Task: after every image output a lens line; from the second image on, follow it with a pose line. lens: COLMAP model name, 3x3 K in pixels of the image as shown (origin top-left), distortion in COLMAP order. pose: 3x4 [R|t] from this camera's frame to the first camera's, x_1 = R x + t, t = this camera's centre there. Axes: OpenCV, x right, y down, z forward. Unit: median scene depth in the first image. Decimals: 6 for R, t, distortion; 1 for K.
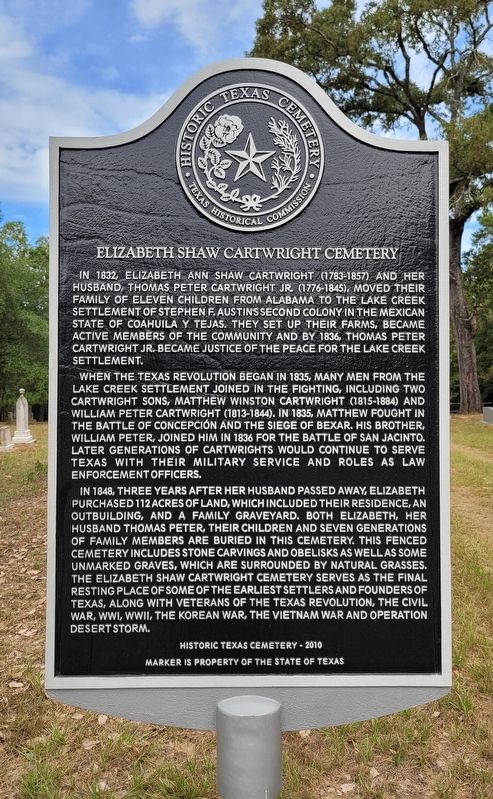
lens RADIAL K [[614.4, 0, 254.4], [0, 614.4, 403.4], [0, 0, 1]] dist [0.006940, 0.000015]
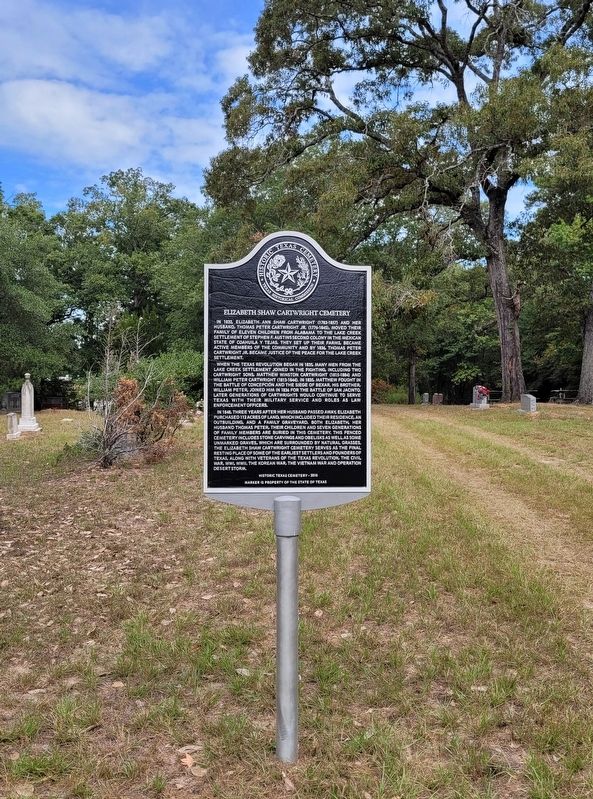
lens RADIAL K [[750.1, 0, 294.3], [0, 750.1, 393.4], [0, 0, 1]] dist [0.005934, 0.000000]
pose [[0.999554, 0.001959, 0.029803, -0.069566], [-0.001982, 0.999998, 0.000753, 0.066698], [-0.029801, -0.000812, 0.999556, -1.922282]]
